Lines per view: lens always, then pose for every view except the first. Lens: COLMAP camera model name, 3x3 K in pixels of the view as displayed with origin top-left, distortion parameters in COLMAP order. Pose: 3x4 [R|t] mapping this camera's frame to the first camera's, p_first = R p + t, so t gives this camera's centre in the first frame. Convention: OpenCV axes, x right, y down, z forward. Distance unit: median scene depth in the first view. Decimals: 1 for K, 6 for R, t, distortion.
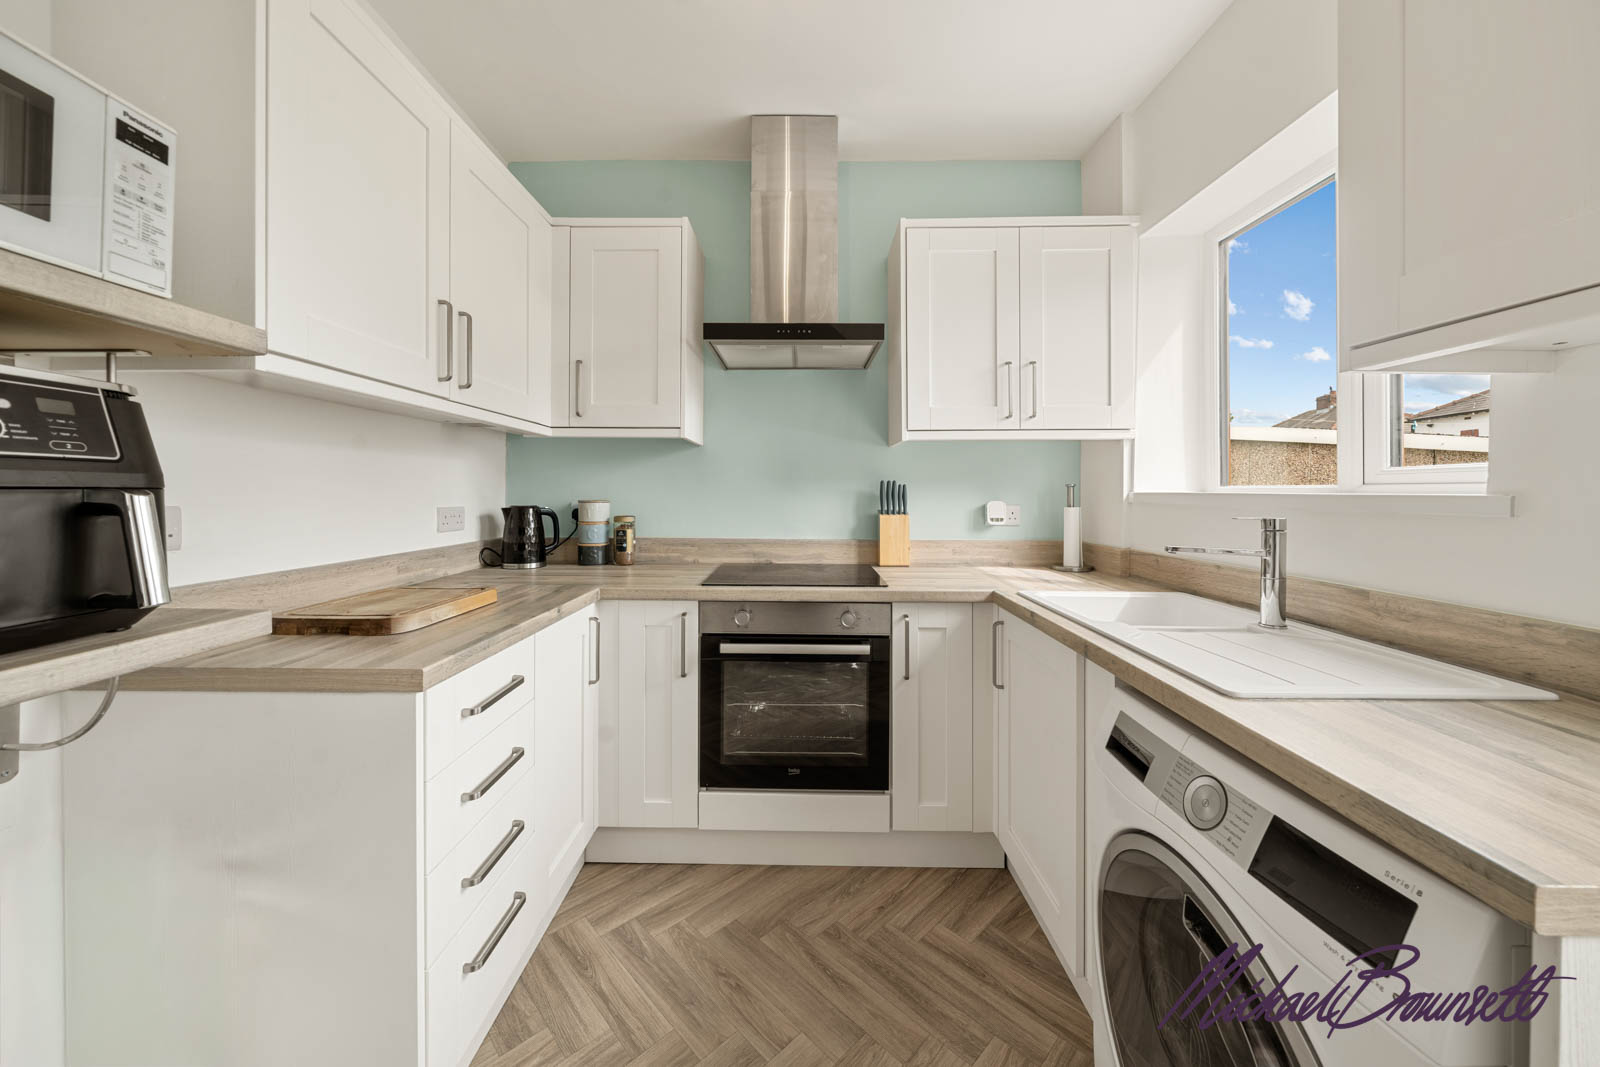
lens RADIAL K [[568.5, 0, 797.2], [0, 568.5, 489.7], [0, 0, 1]] dist [-0.003669, -0.000199]
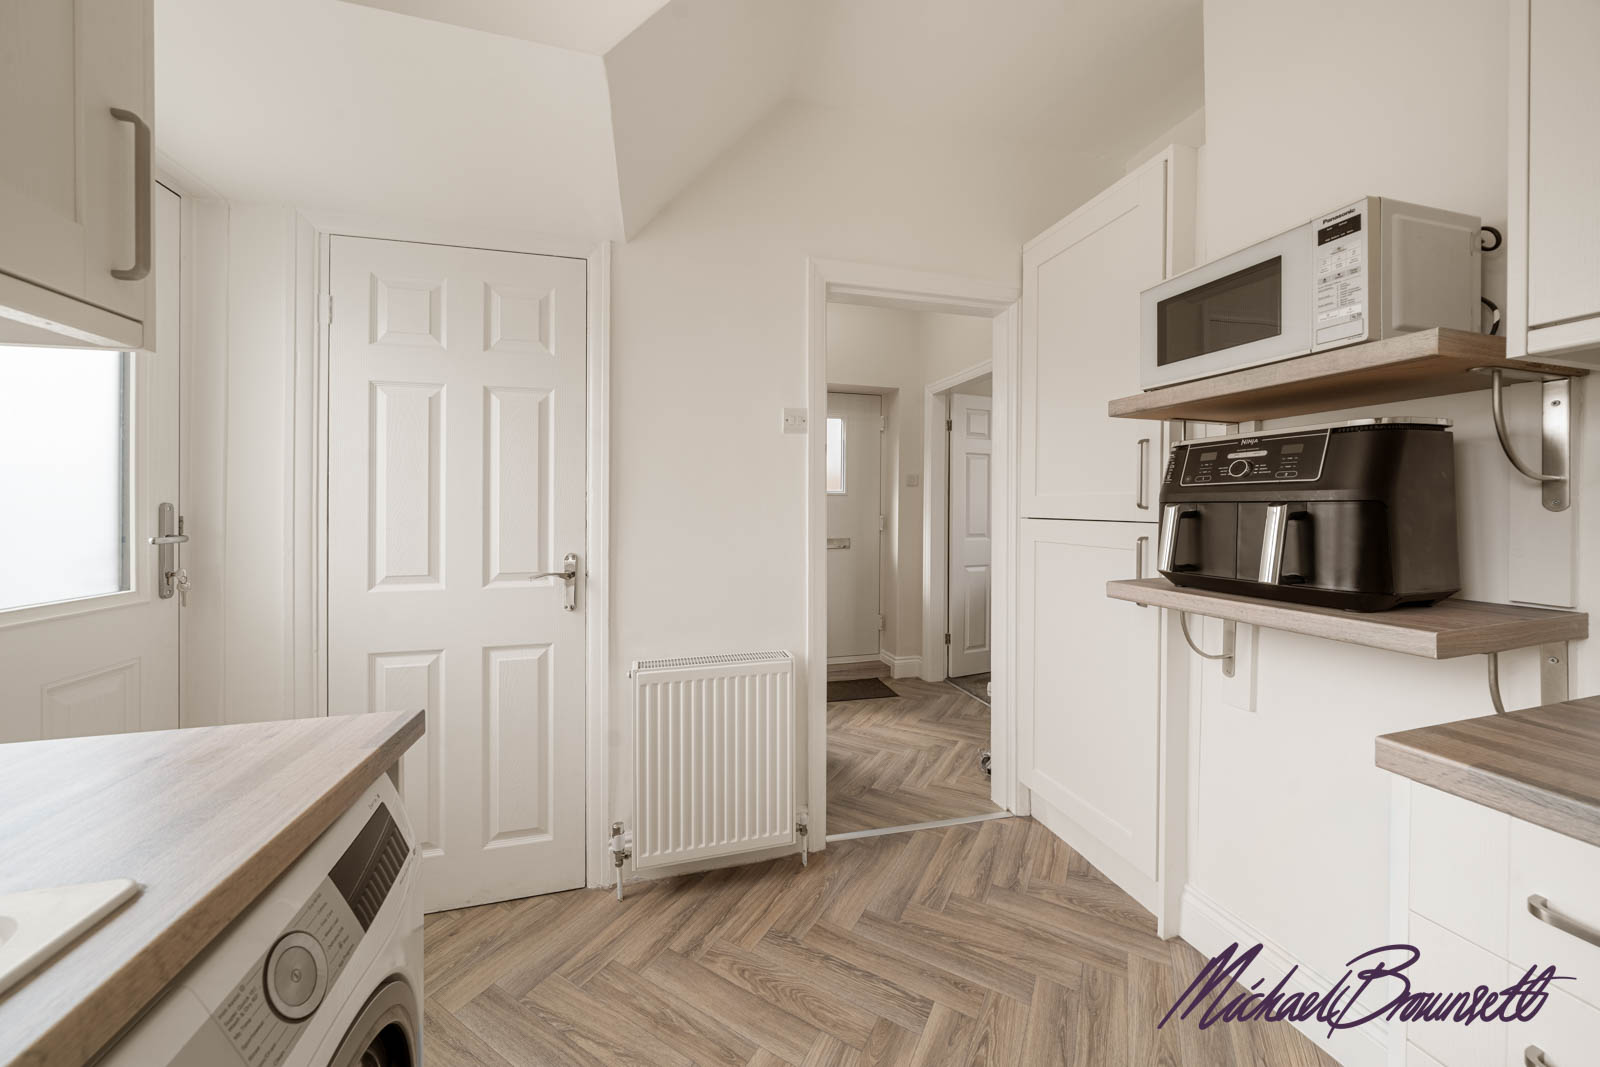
lens RADIAL K [[566.5, 0, 798.9], [0, 566.5, 506.2], [0, 0, 1]] dist [-0.000120, -0.000007]
pose [[-0.962150, -0.001196, -0.272518, 0.149650], [-0.001028, 0.999999, -0.000759, 0.004303], [0.272518, -0.000450, -0.962150, 0.785047]]
